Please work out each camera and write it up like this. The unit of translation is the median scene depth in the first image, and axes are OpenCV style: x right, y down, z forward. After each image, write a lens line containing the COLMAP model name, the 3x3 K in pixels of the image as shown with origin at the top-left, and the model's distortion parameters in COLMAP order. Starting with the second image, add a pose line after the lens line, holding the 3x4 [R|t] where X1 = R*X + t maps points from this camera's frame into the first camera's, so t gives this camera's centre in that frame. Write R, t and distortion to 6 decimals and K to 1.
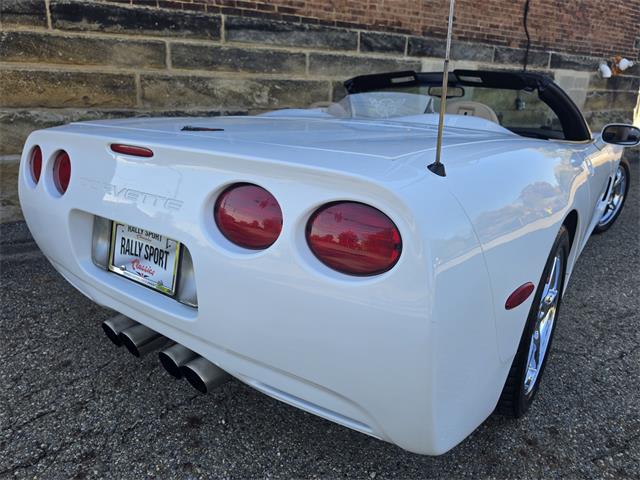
lens RADIAL K [[452.6, 0, 313.7], [0, 452.6, 240.4], [0, 0, 1]] dist [0.016096, -0.028069]
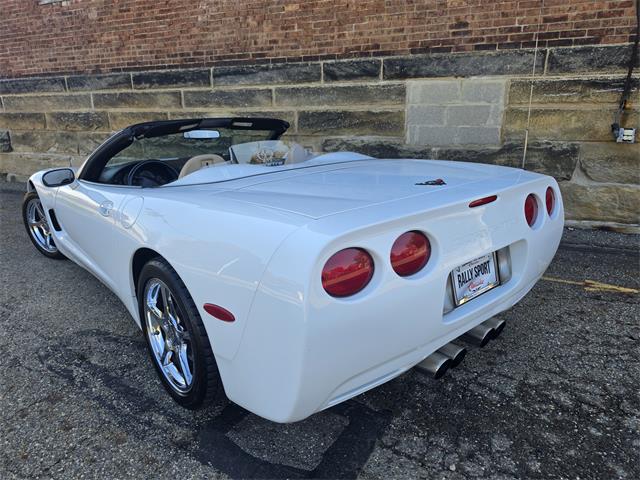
lens RADIAL K [[448.5, 0, 311.8], [0, 448.5, 244.4], [0, 0, 1]] dist [0.052265, -0.067246]
pose [[0.522777, 0.230991, -0.820578, 1.150577], [-0.235982, 0.964185, 0.121076, -0.198596], [0.819156, 0.130346, 0.558563, 0.507087]]
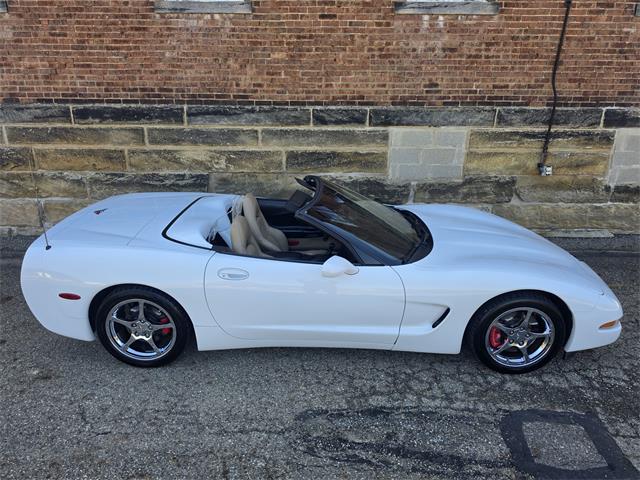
lens RADIAL K [[448.5, 0, 316.8], [0, 448.5, 239.1], [0, 0, 1]] dist [0.052265, -0.067246]
pose [[0.843788, 0.168220, -0.509630, 0.825229], [-0.154921, 0.985528, 0.068805, -0.241690], [0.513829, 0.020895, 0.857638, 0.050730]]
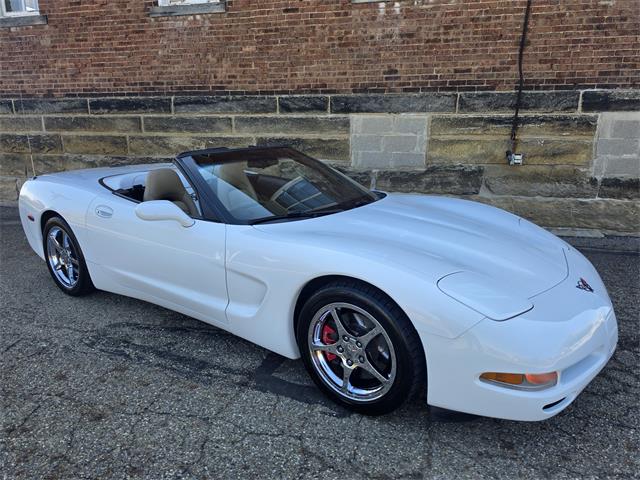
lens RADIAL K [[448.5, 0, 320.7], [0, 448.5, 246.1], [0, 0, 1]] dist [0.052265, -0.067246]
pose [[0.678669, 0.176424, -0.712939, 1.230881], [-0.213234, 0.976238, 0.038596, -0.158689], [0.702808, 0.125829, 0.700163, 0.320952]]
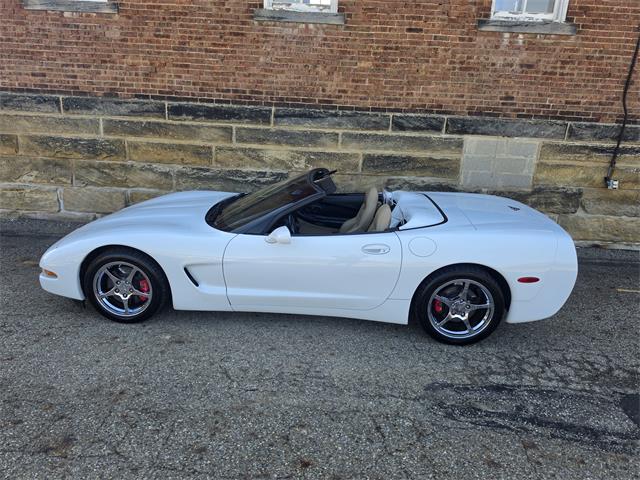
lens RADIAL K [[448.5, 0, 315.7], [0, 448.5, 235.4], [0, 0, 1]] dist [0.052265, -0.067246]
pose [[0.827693, 0.185329, -0.529695, 0.696319], [-0.203190, 0.978821, 0.024967, -0.151627], [0.523104, 0.086964, 0.847820, -0.101718]]
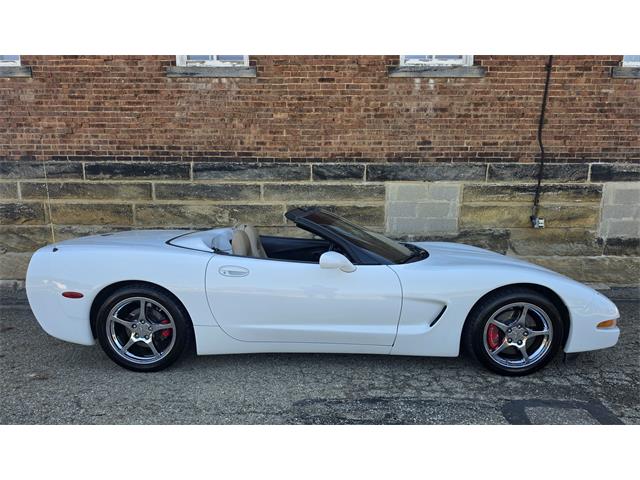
lens RADIAL K [[448.5, 0, 316.0], [0, 448.5, 293.1], [0, 0, 1]] dist [0.052265, -0.067246]
pose [[0.841300, 0.098049, -0.531602, 0.863418], [-0.154489, 0.986007, -0.062630, -0.058304], [0.518022, 0.134817, 0.844676, 0.052504]]
